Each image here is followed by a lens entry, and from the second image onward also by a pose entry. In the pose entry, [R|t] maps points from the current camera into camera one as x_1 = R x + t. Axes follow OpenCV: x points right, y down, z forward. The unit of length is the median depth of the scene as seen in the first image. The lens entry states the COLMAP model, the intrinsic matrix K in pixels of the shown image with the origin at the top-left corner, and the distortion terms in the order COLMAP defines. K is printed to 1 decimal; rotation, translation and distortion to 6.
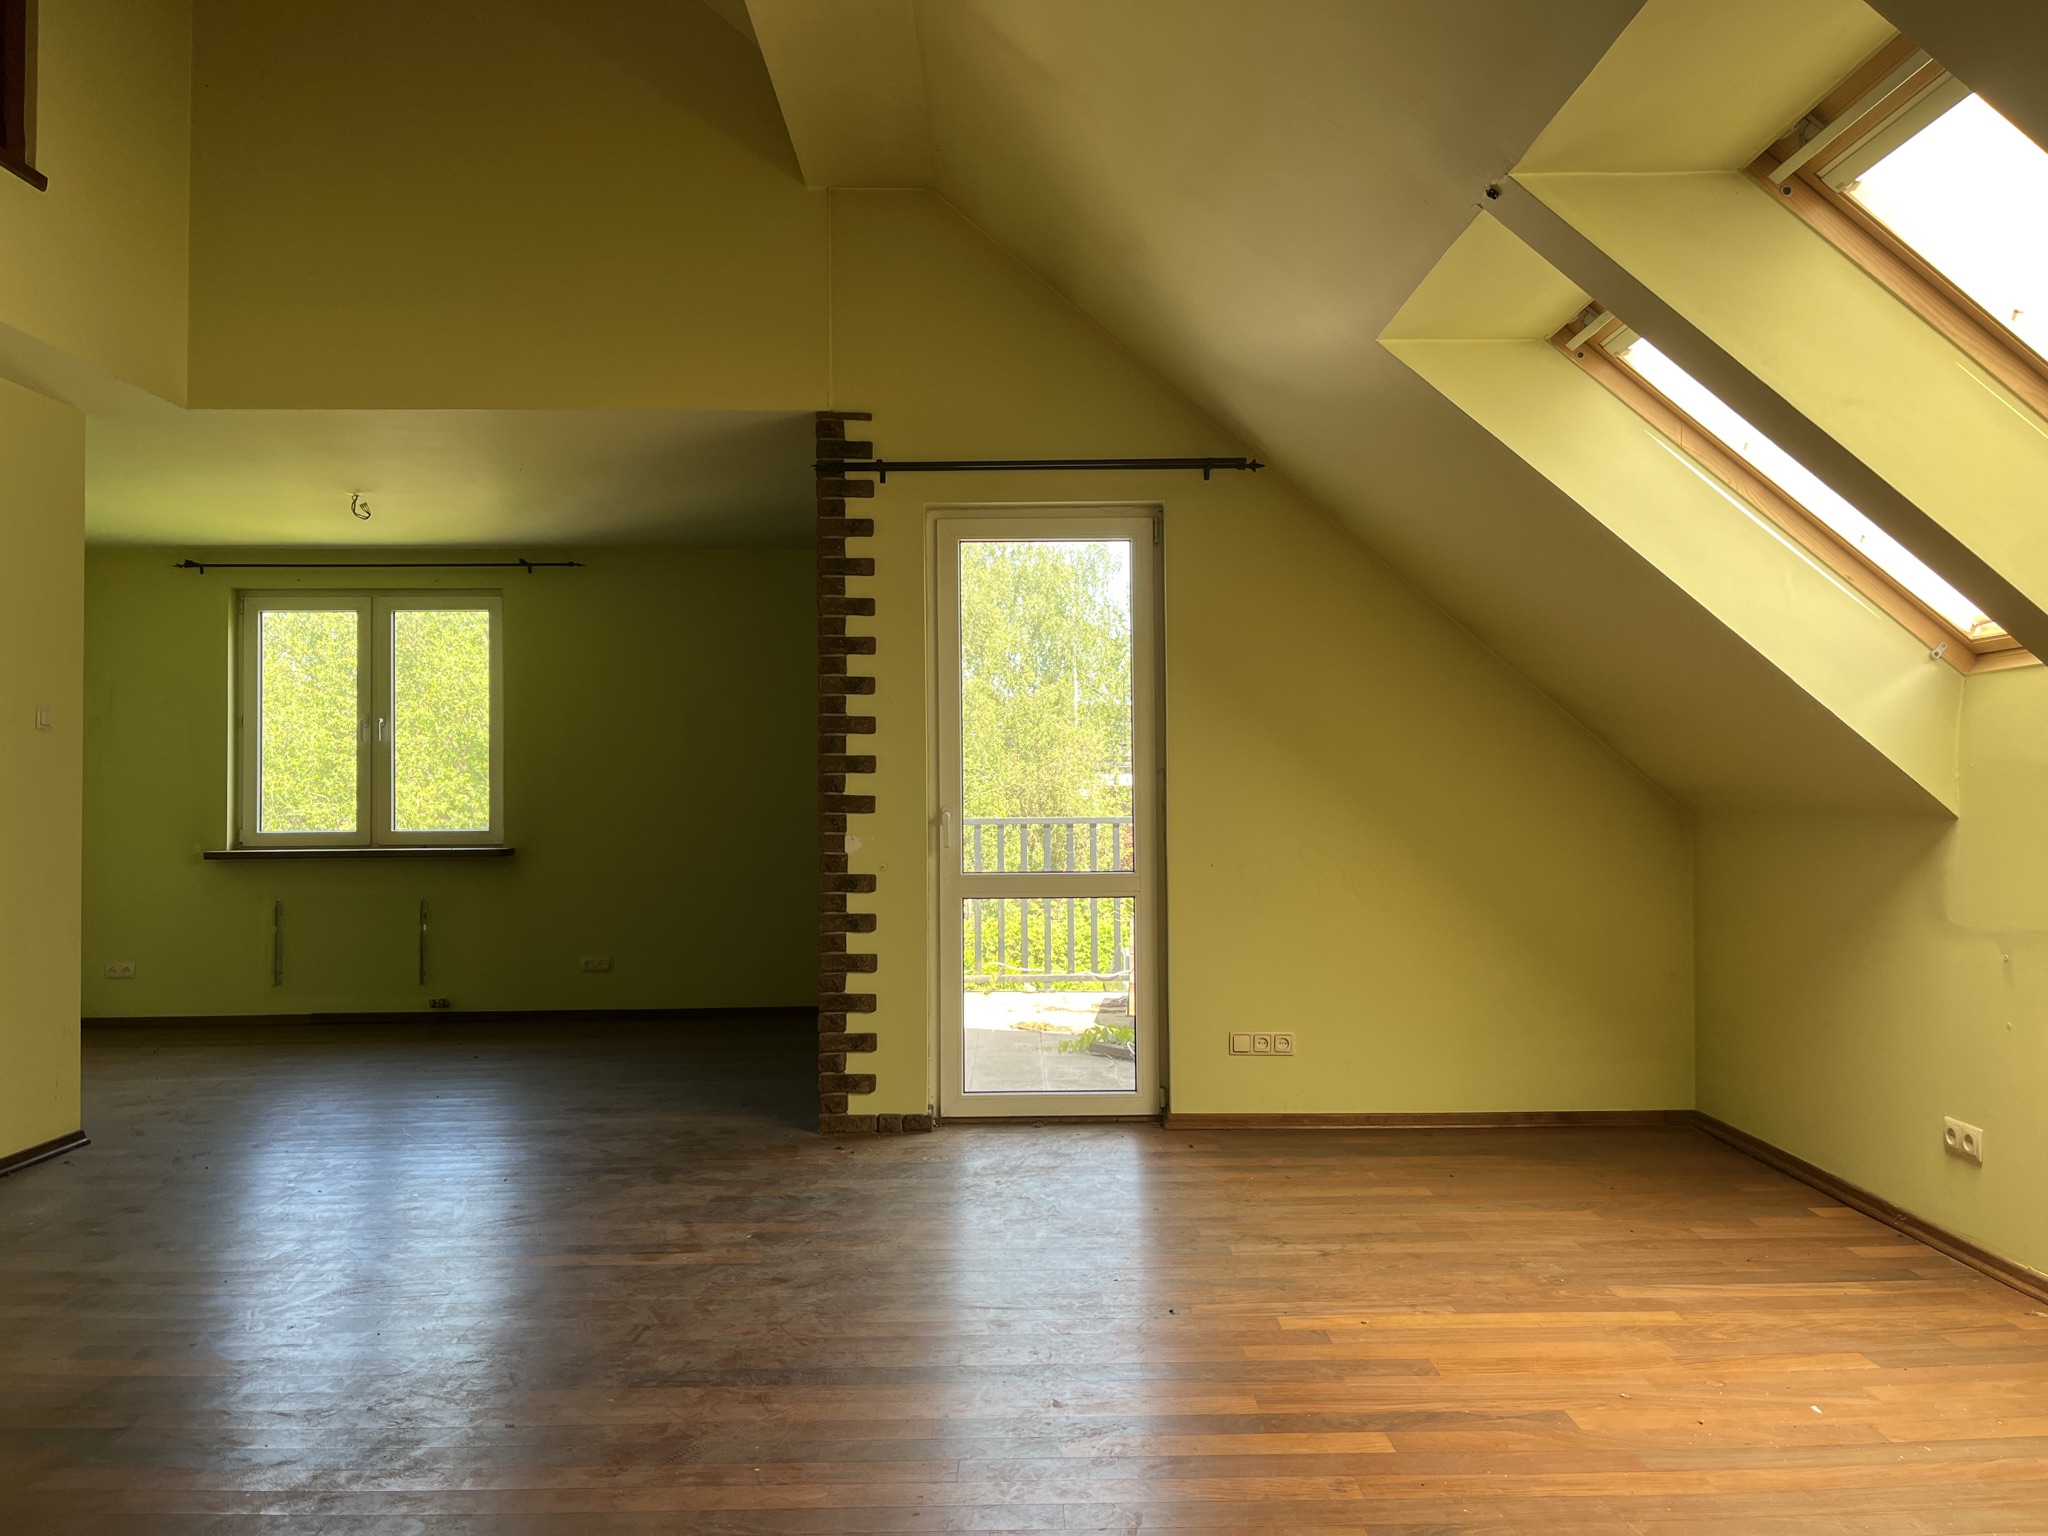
lens RADIAL K [[1561.2, 0, 1032.2], [0, 1561.2, 756.5], [0, 0, 1]] dist [0.030801, 0.000519]
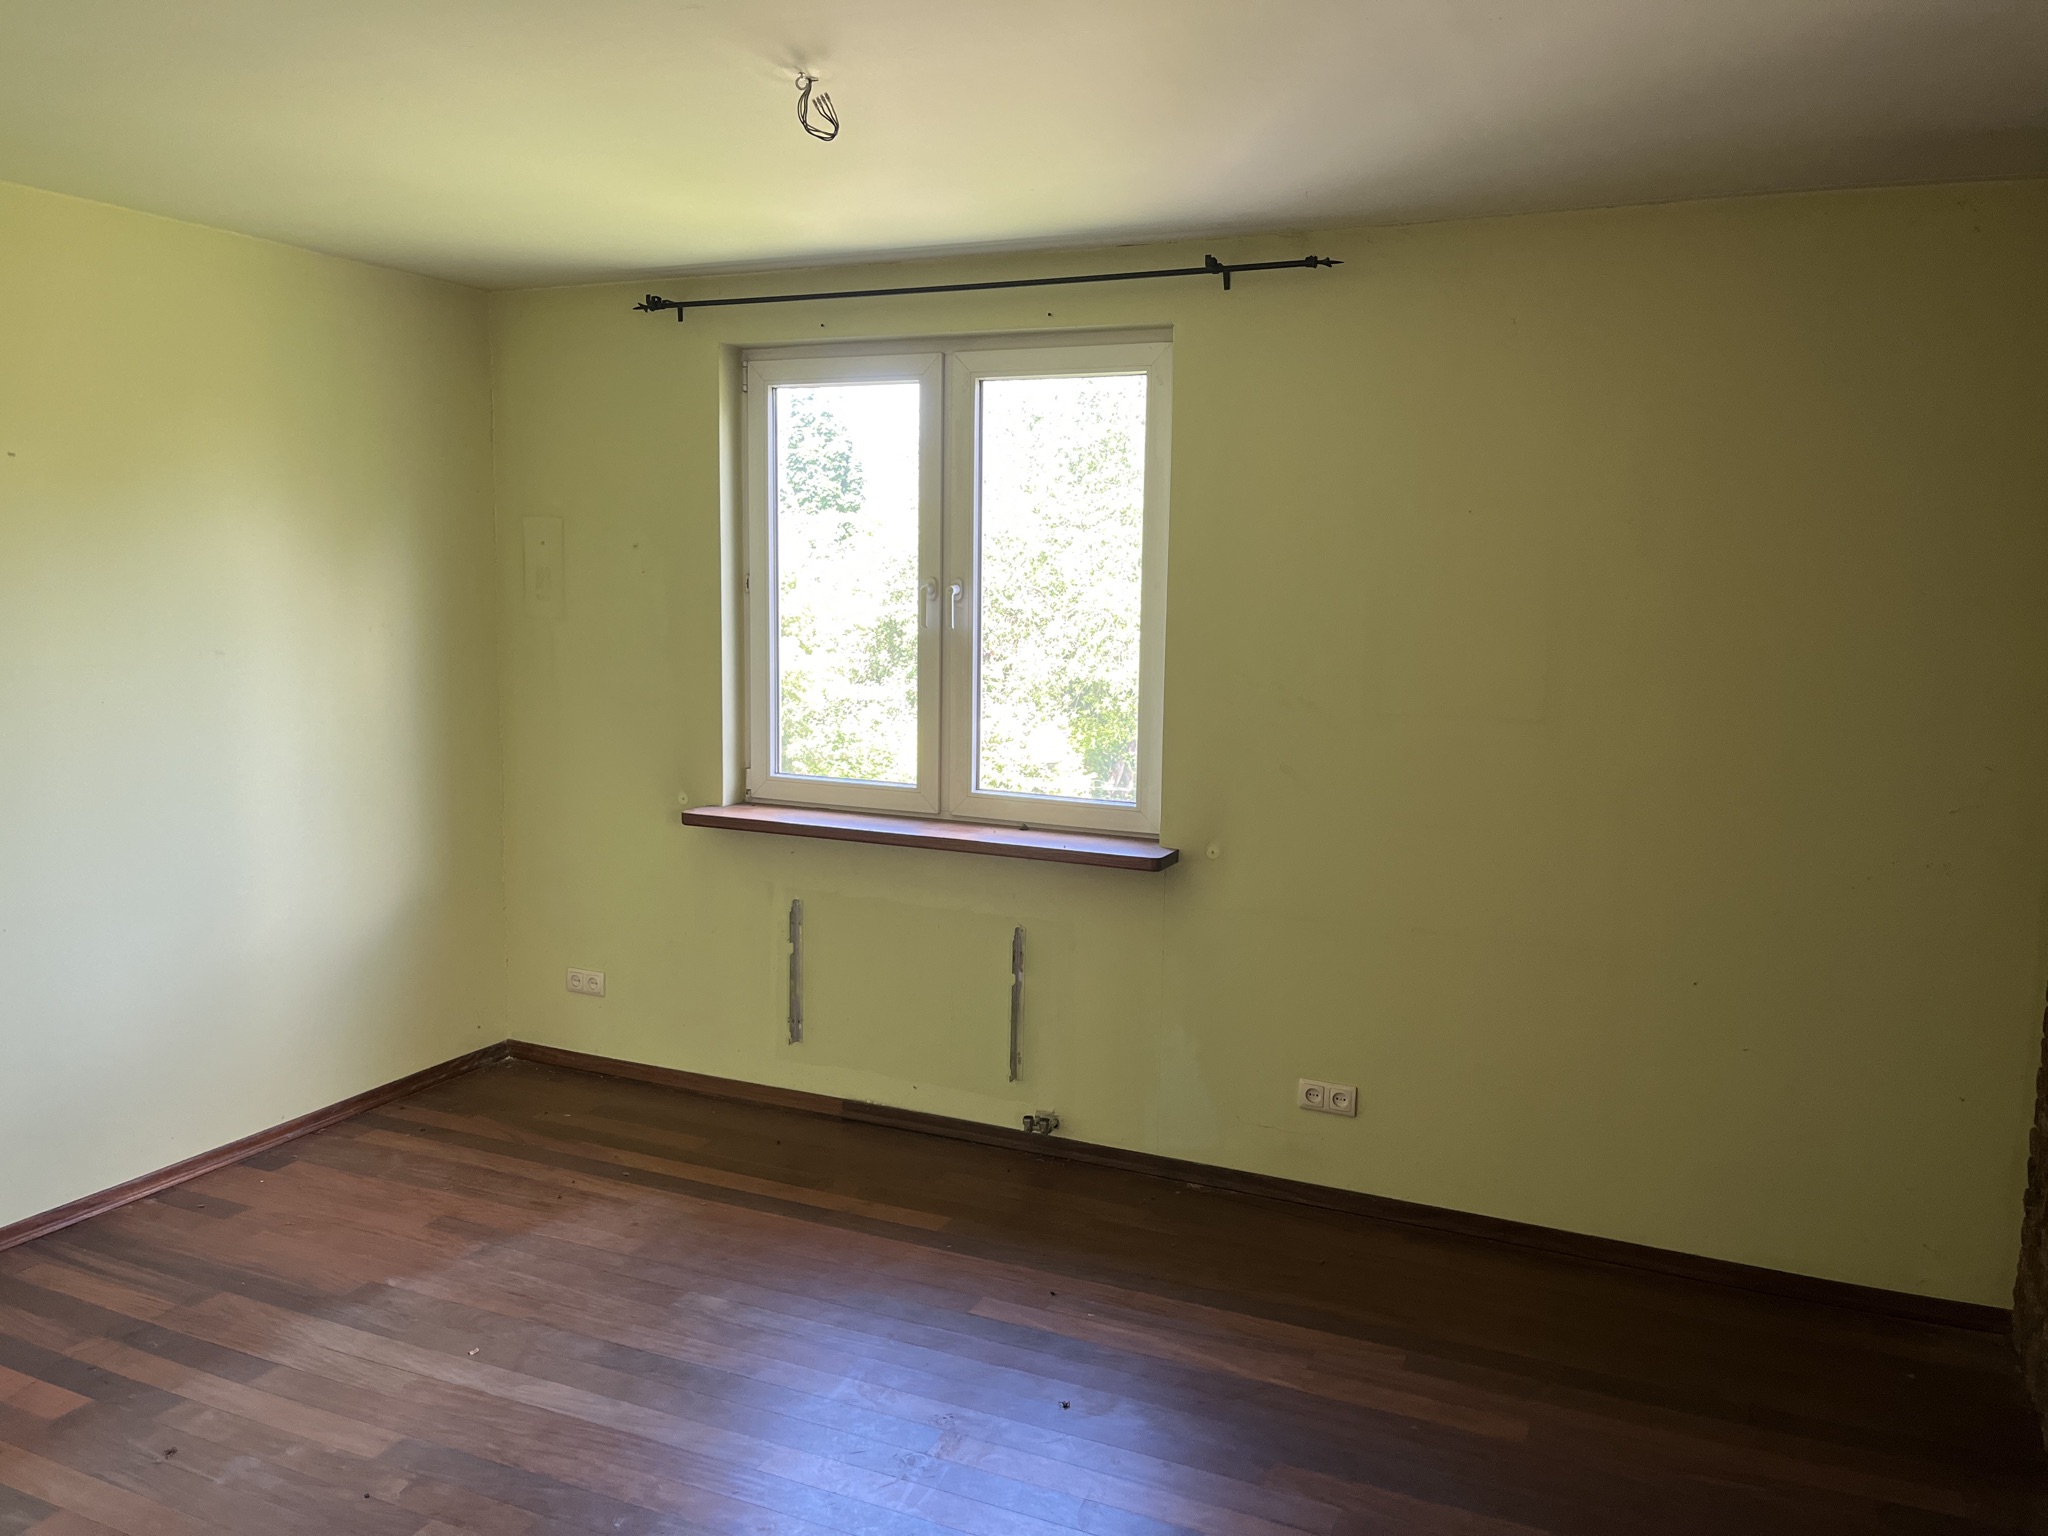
lens RADIAL K [[1561.2, 0, 1039.6], [0, 1561.2, 772.5], [0, 0, 1]] dist [0.030801, 0.000519]
pose [[0.903877, 0.079222, -0.420394, -0.159281], [-0.014639, 0.987856, 0.154682, -0.044312], [0.427543, -0.133659, 0.894059, 0.527188]]
